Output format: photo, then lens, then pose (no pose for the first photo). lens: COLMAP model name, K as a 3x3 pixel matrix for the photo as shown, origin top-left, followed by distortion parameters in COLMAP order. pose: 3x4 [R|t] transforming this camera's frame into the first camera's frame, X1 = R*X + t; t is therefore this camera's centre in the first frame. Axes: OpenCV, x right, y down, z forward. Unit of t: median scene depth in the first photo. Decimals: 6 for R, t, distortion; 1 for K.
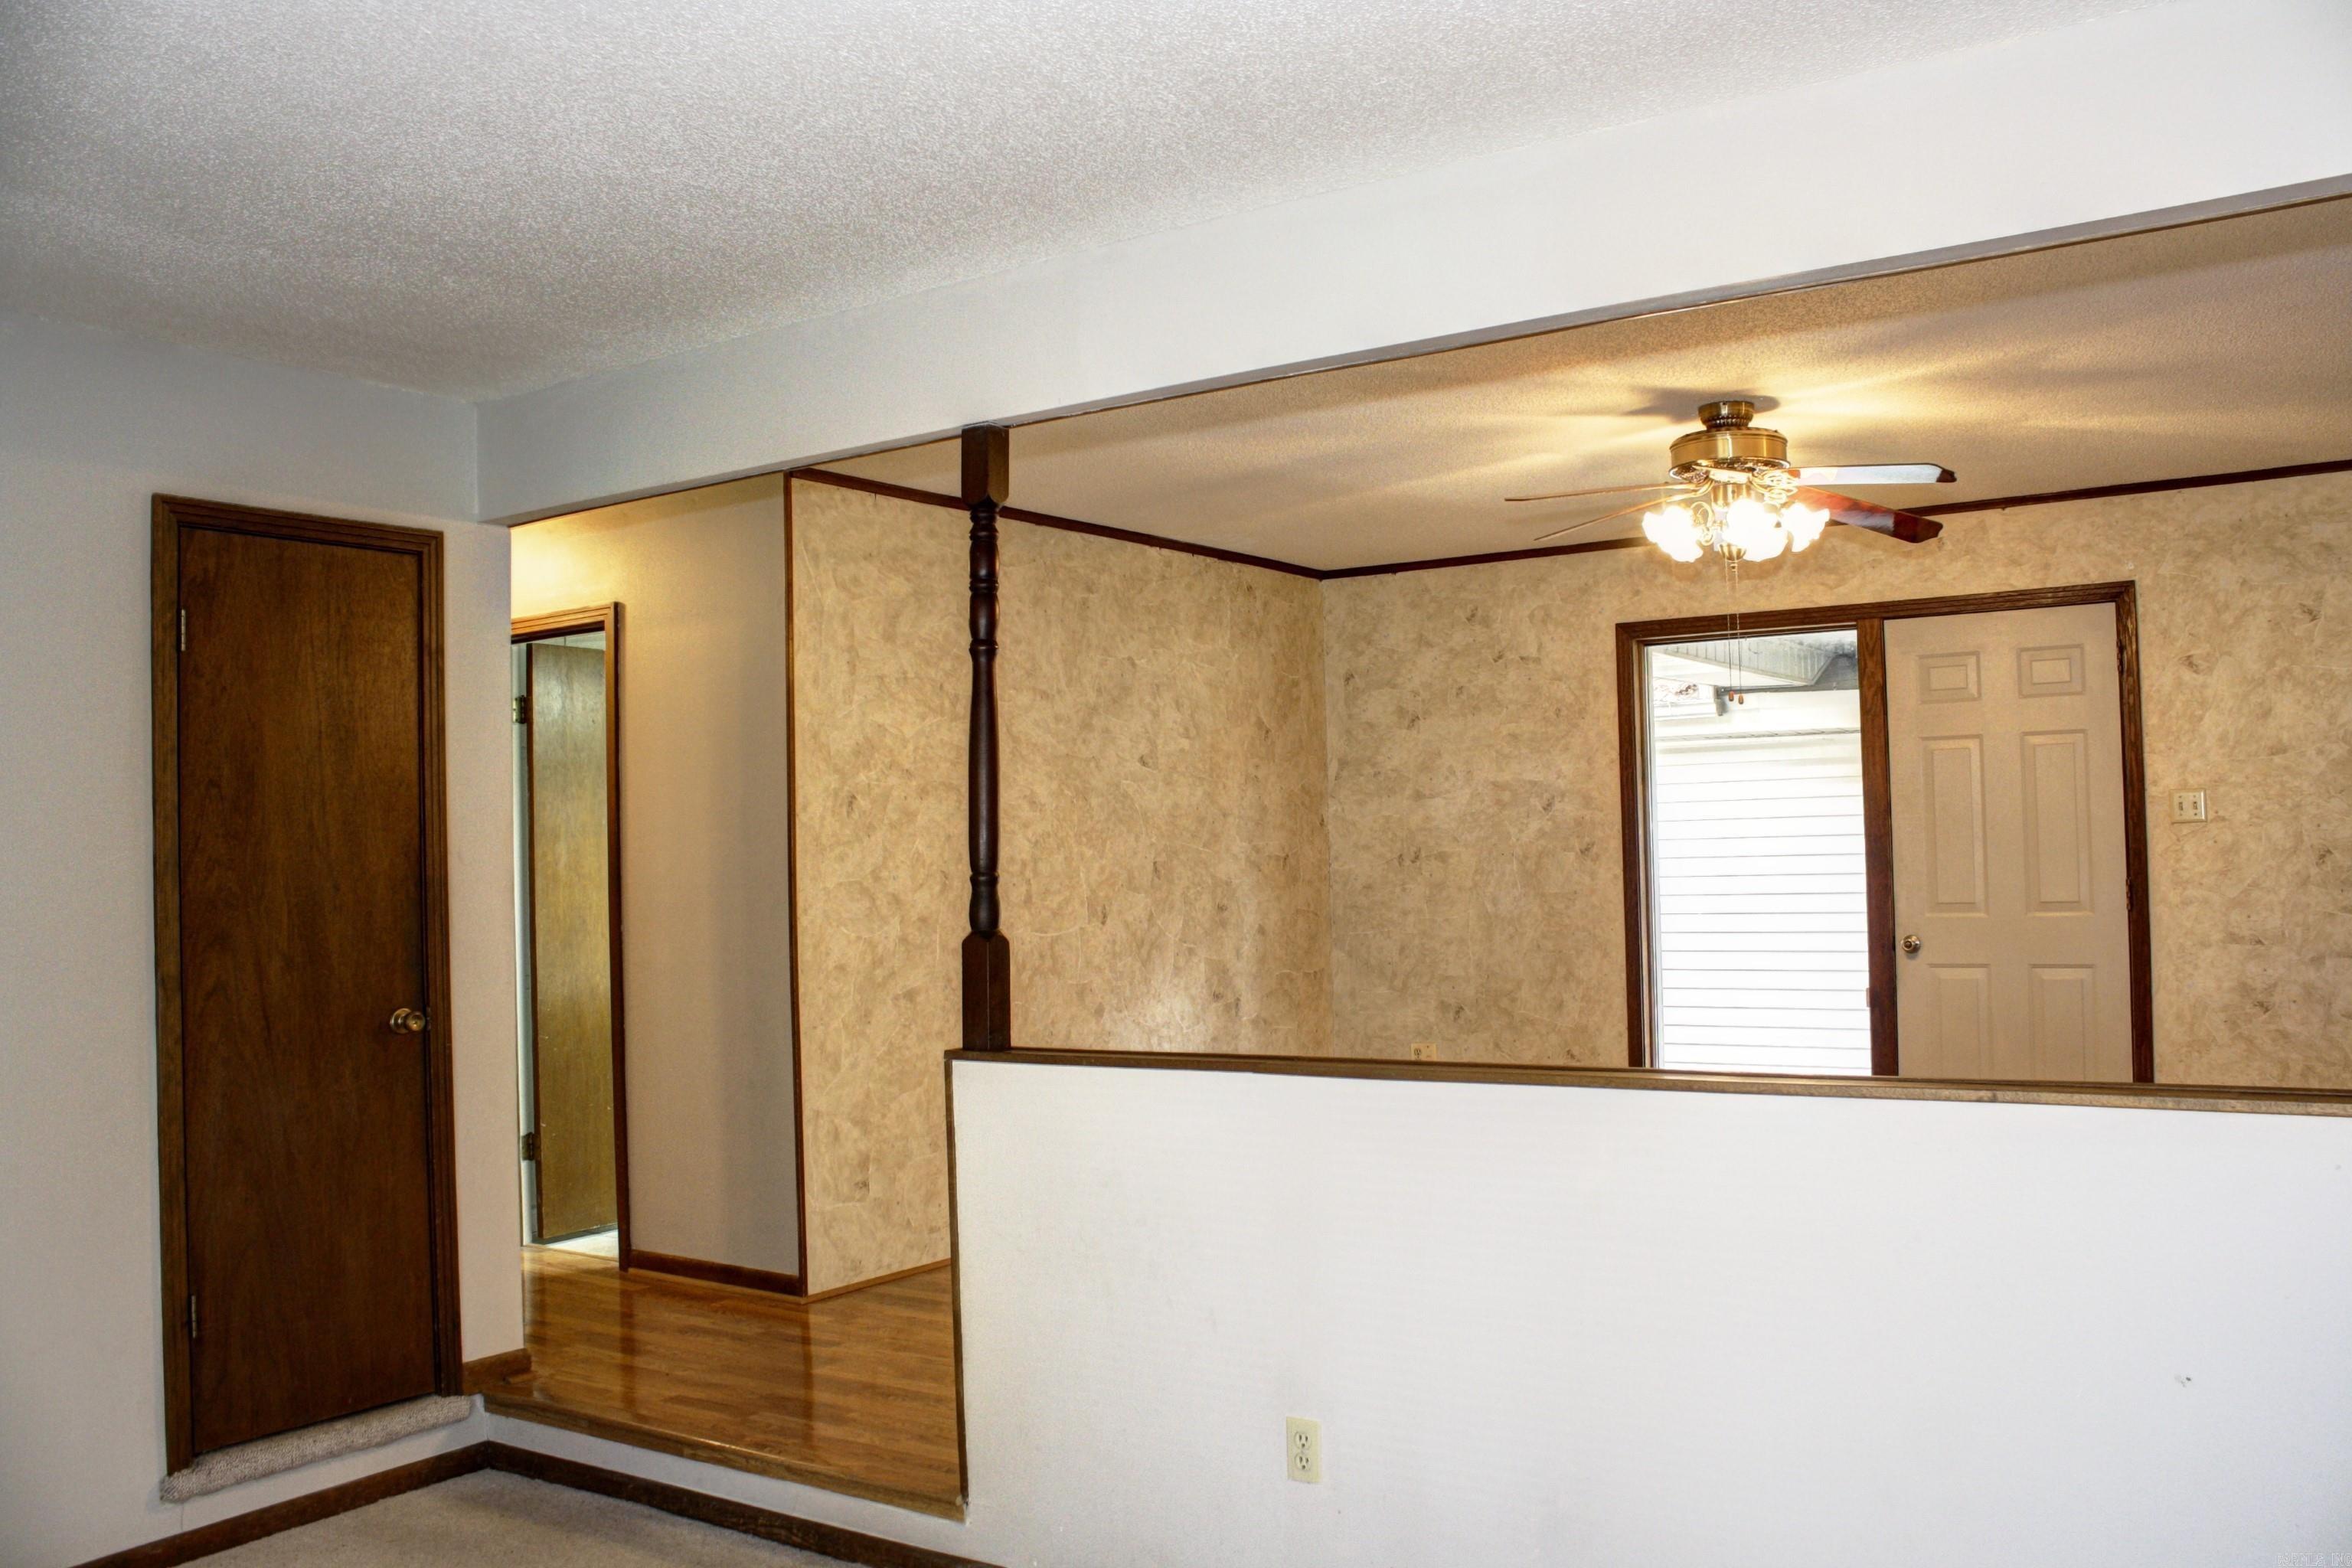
lens RADIAL K [[1980.8, 0, 1194.0], [0, 1980.8, 789.1], [0, 0, 1]] dist [-0.163836, 0.142698]
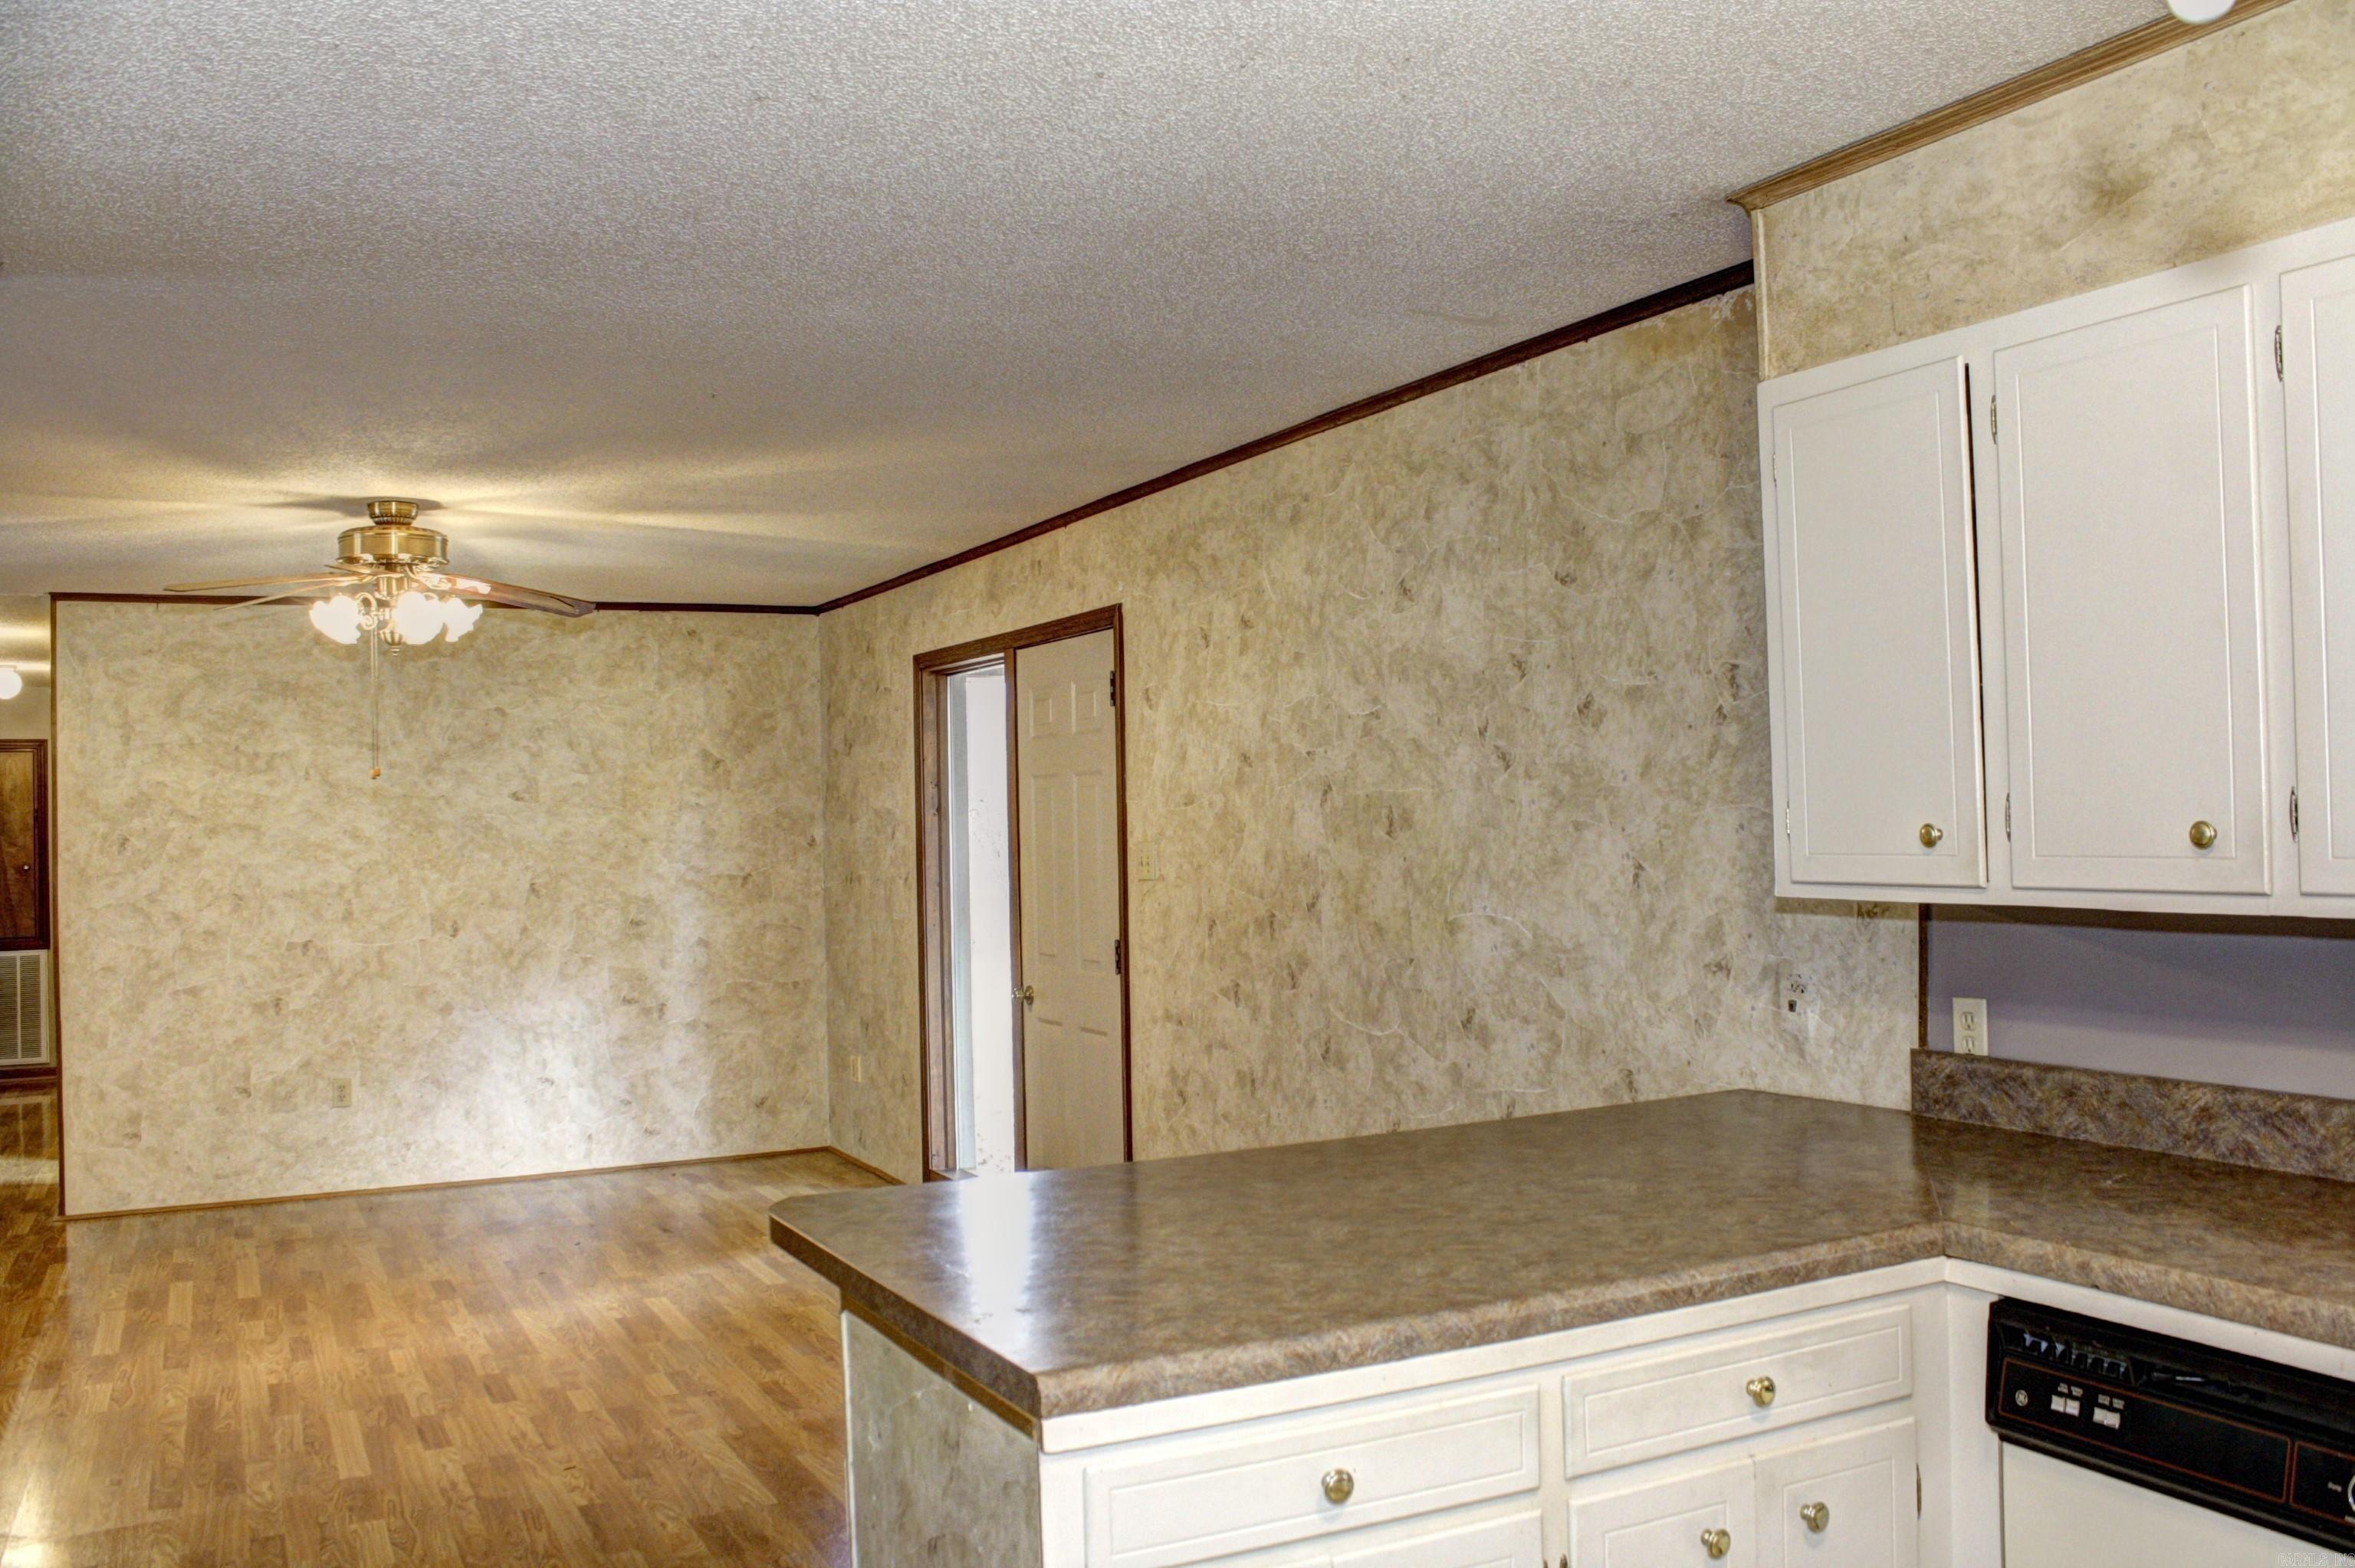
lens RADIAL K [[1983.1, 0, 1187.3], [0, 1983.1, 786.2], [0, 0, 1]] dist [-0.163836, 0.142698]
pose [[0.872763, -0.001146, -0.488143, 0.985196], [0.015375, 0.999566, 0.025144, -0.048196], [0.487902, -0.029450, 0.872402, 0.221964]]
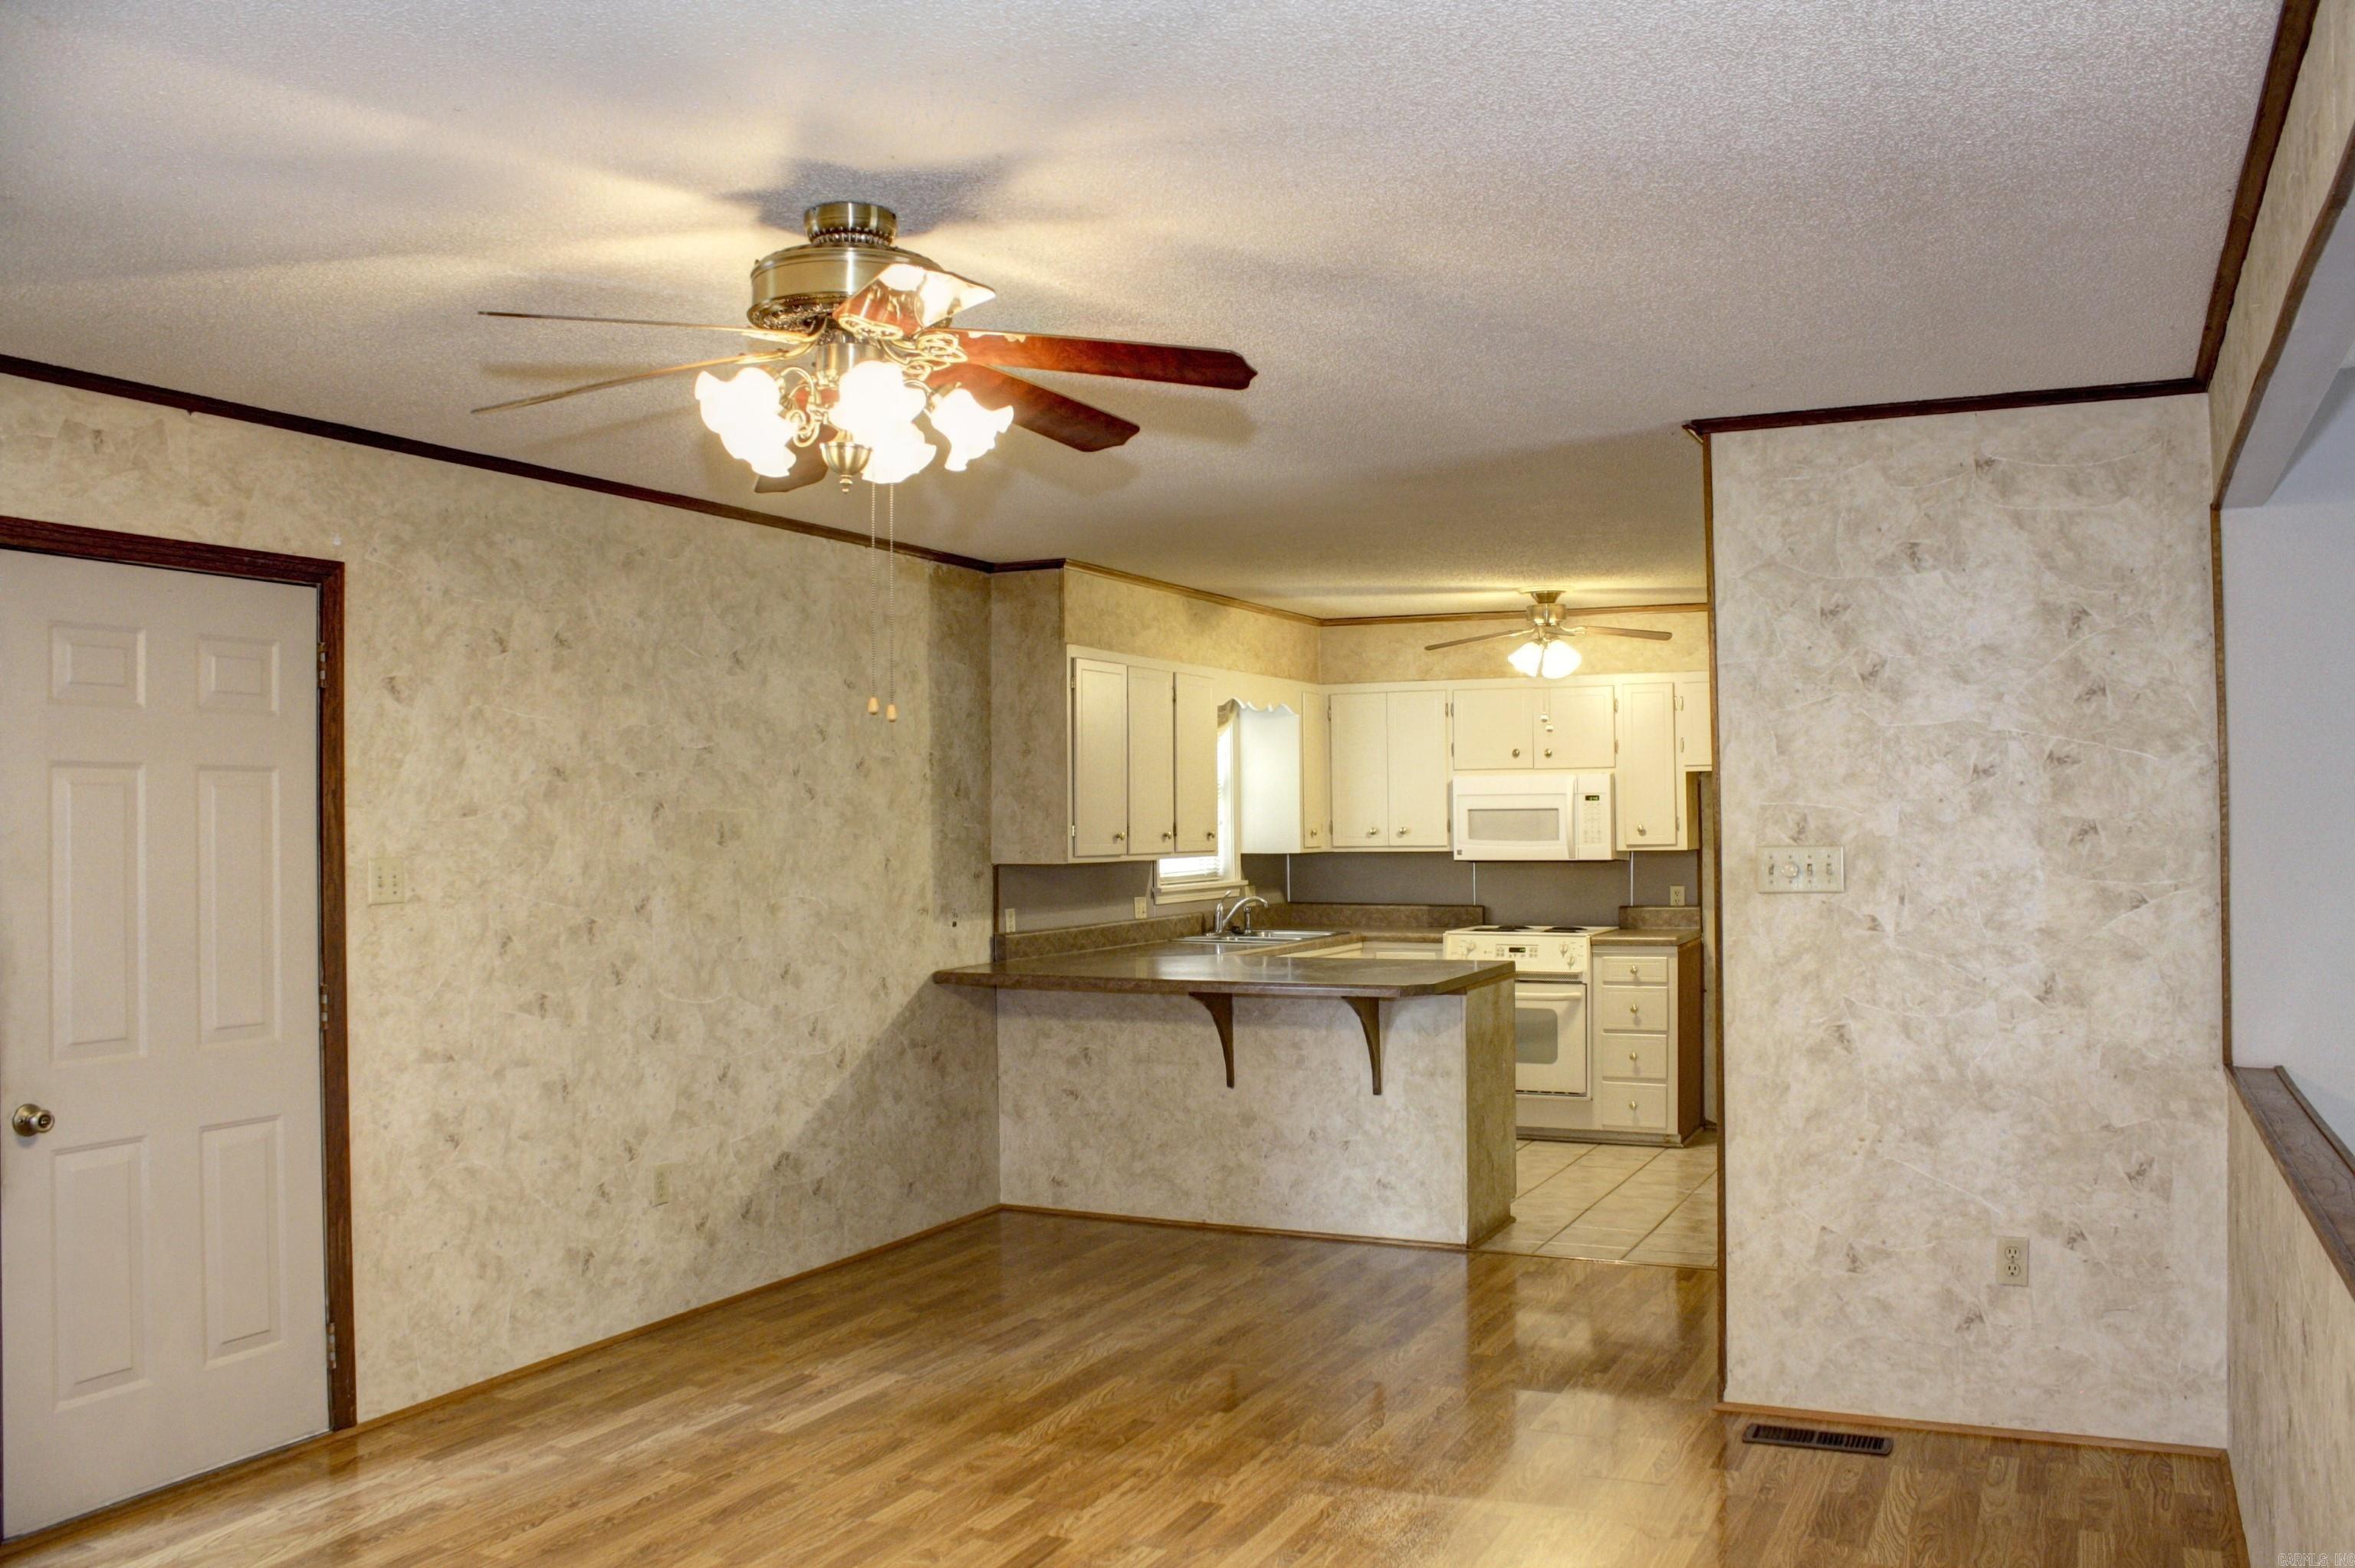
lens RADIAL K [[1983.1, 0, 1209.8], [0, 1983.1, 789.6], [0, 0, 1]] dist [-0.163836, 0.142698]
pose [[-0.161438, 0.043198, 0.985937, -0.265549], [-0.018254, 0.998740, -0.046748, 0.002599], [-0.986714, -0.025544, -0.160446, 0.814377]]
